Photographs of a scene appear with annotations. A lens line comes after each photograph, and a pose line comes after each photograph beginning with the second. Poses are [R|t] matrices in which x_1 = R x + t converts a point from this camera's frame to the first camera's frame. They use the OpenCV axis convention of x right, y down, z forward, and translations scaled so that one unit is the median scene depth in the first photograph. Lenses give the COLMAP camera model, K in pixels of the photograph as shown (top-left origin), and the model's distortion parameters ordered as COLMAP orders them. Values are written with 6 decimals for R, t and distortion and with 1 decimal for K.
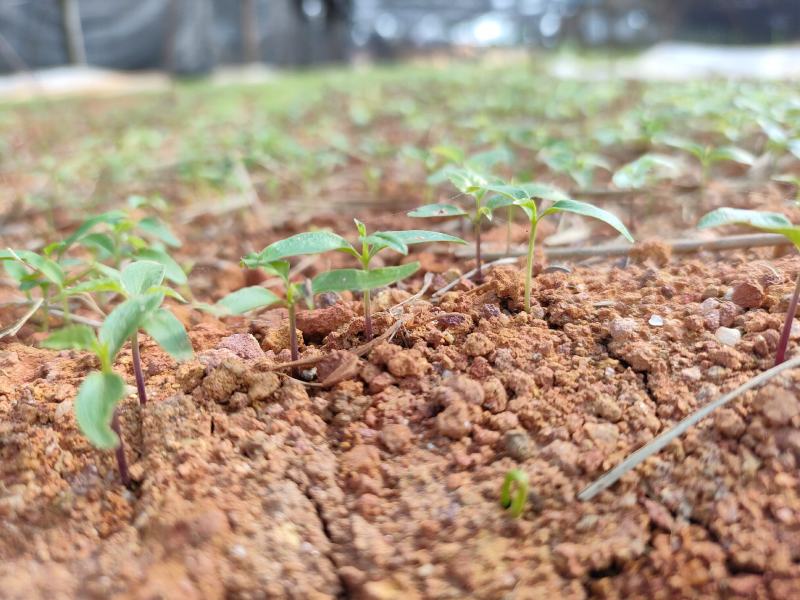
lens RADIAL K [[629.6, 0, 400.0], [0, 629.6, 300.0], [0, 0, 1]] dist [-0.001584, -0.096097]
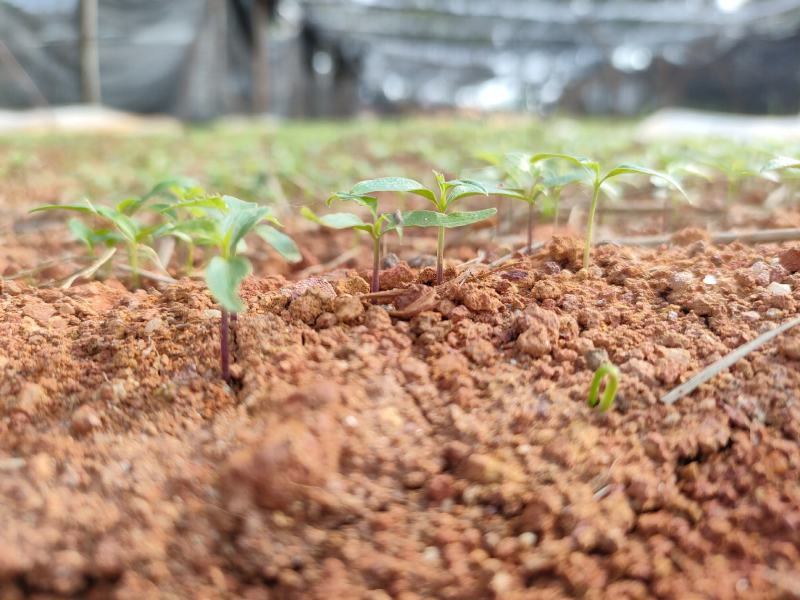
lens RADIAL K [[629.6, 0, 400.0], [0, 629.6, 300.0], [0, 0, 1]] dist [-0.001584, -0.096097]
pose [[0.998816, 0.048230, 0.006377, -0.155693], [-0.047505, 0.995163, -0.085993, 0.232303], [-0.010494, 0.085588, 0.996275, -0.063549]]
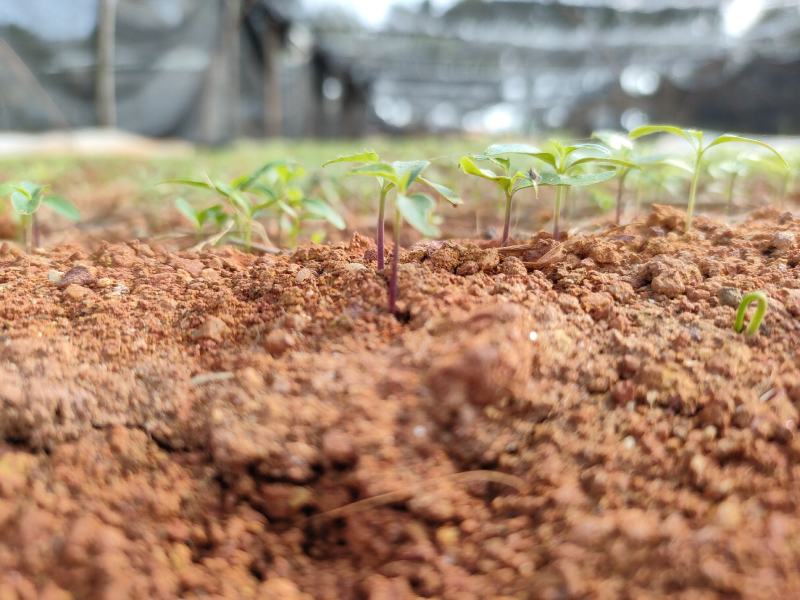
lens RADIAL K [[629.6, 0, 400.0], [0, 629.6, 300.0], [0, 0, 1]] dist [-0.001584, -0.096097]
pose [[0.998806, 0.048443, -0.006351, -0.407624], [-0.048856, 0.991265, -0.122506, 0.398931], [0.000361, 0.122670, 0.992447, -0.136890]]
